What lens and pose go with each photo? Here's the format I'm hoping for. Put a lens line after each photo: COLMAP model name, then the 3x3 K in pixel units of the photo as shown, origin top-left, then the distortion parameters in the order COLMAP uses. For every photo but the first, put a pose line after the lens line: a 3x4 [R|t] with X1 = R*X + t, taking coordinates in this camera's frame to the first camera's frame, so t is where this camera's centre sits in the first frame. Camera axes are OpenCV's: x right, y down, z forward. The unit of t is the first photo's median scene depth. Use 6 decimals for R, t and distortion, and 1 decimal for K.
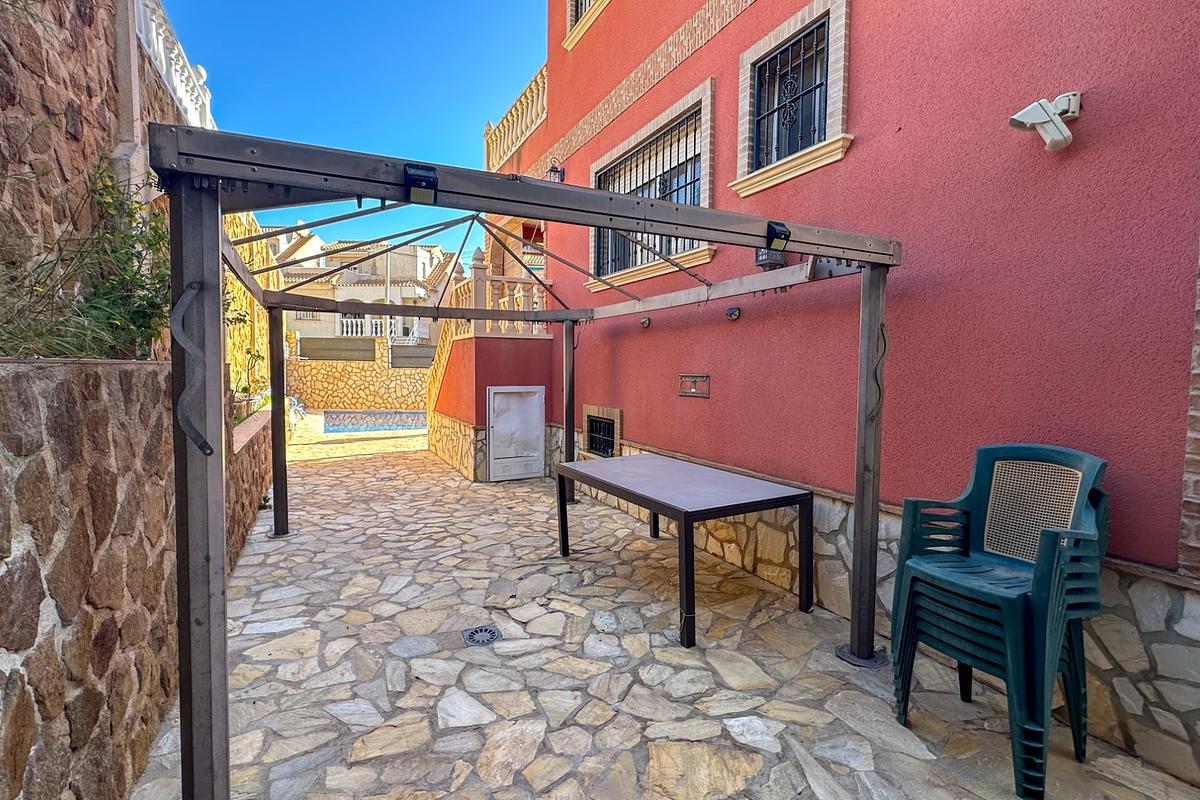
lens RADIAL K [[566.6, 0, 600.2], [0, 566.6, 397.1], [0, 0, 1]] dist [0.000954, 0.000633]
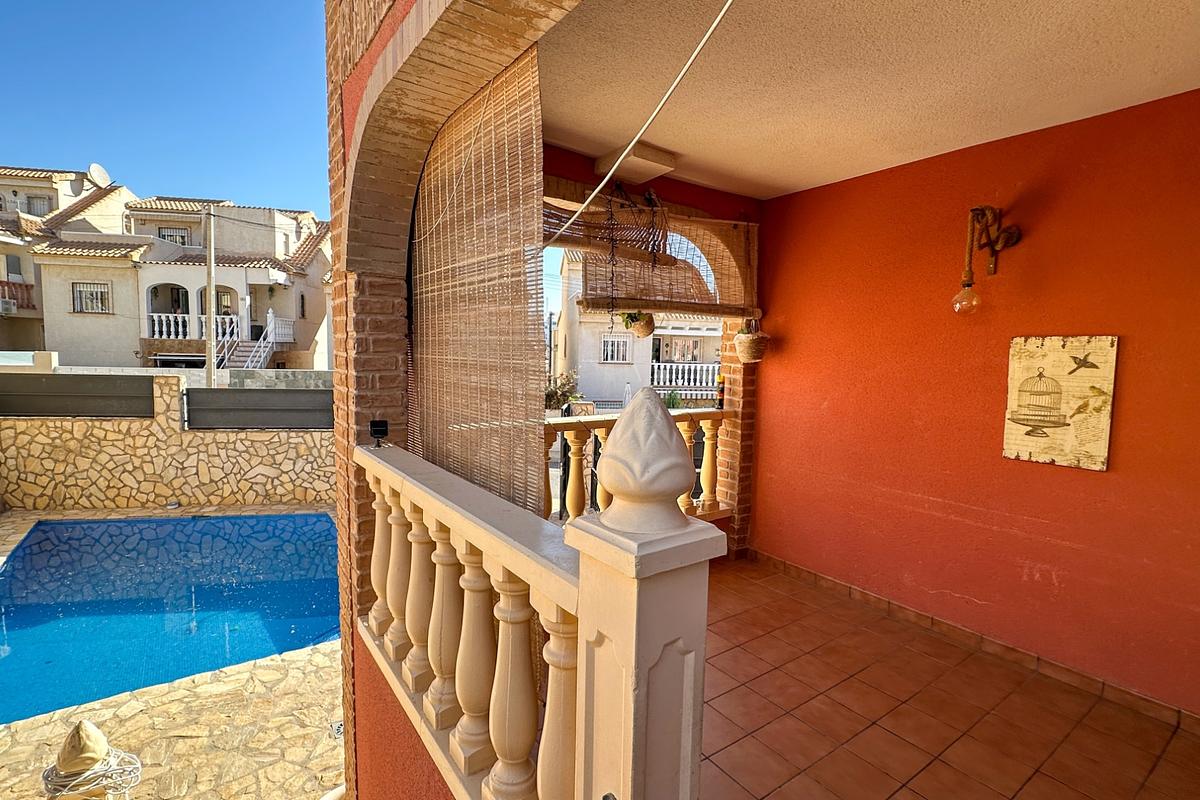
lens RADIAL K [[566.6, 0, 599.5], [0, 566.6, 399.0], [0, 0, 1]] dist [0.000954, 0.000633]
pose [[0.986141, -0.000887, 0.165909, -0.070570], [-0.005125, 0.999346, 0.035806, -0.102661], [-0.165832, -0.036160, 0.985491, 0.400635]]
